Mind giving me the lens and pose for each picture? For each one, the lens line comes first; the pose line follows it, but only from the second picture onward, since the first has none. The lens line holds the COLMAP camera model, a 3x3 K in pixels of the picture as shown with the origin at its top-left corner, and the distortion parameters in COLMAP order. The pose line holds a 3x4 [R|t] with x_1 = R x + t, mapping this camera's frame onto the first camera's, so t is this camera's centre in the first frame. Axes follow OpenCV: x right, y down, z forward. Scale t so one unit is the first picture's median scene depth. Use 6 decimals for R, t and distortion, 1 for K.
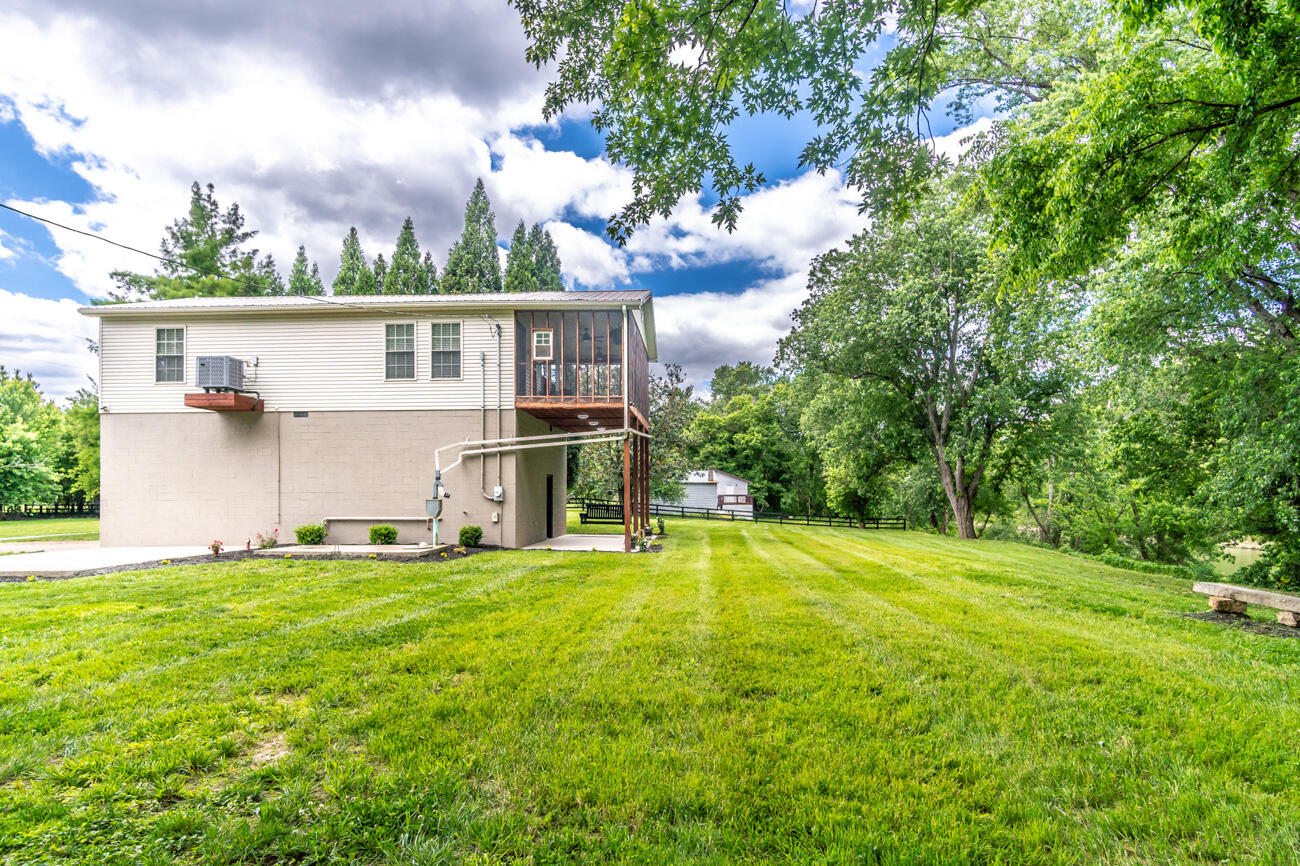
lens RADIAL K [[709.4, 0, 646.7], [0, 709.4, 486.2], [0, 0, 1]] dist [0.004591, 0.000712]
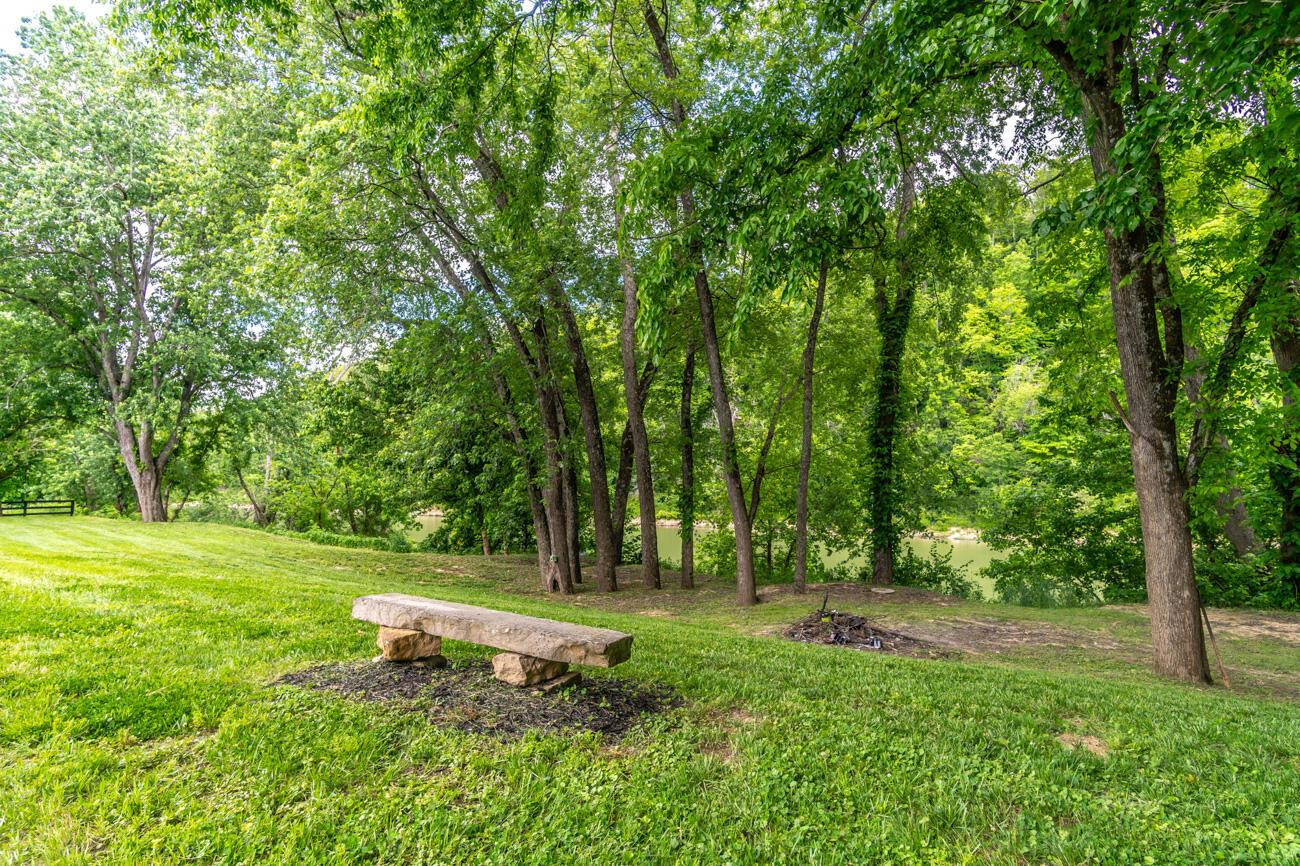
lens RADIAL K [[685.5, 0, 645.4], [0, 685.5, 437.9], [0, 0, 1]] dist [0.011233, -0.000228]
pose [[0.540393, 0.044319, 0.840245, 0.108889], [-0.010423, 0.998888, -0.045983, 0.010373], [-0.841348, 0.016091, 0.540254, 0.131942]]
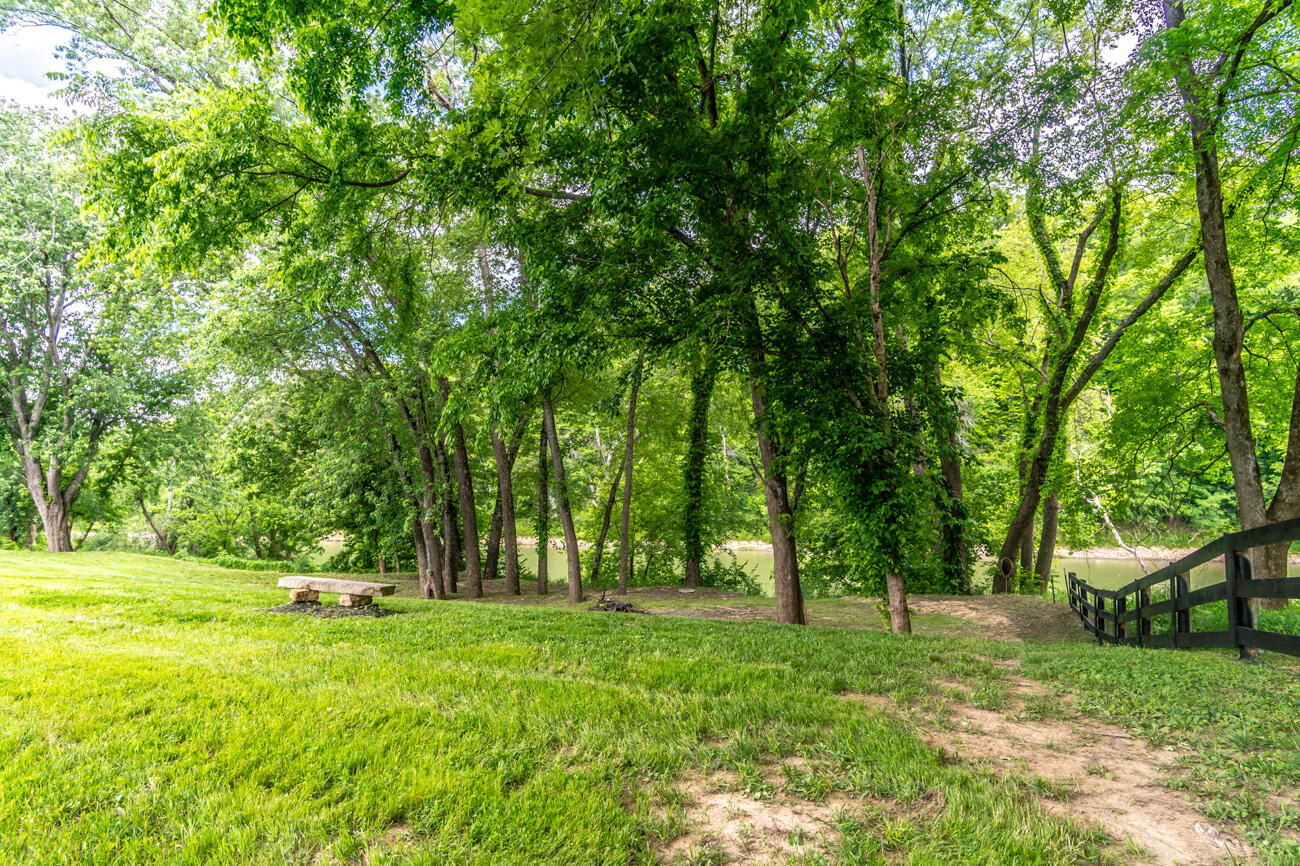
lens RADIAL K [[685.5, 0, 645.4], [0, 685.5, 437.9], [0, 0, 1]] dist [0.011233, -0.000228]
pose [[0.441278, 0.068293, 0.894768, 0.015079], [-0.000387, 0.997114, -0.075914, 0.000556], [-0.897370, 0.033152, 0.440031, 0.008004]]
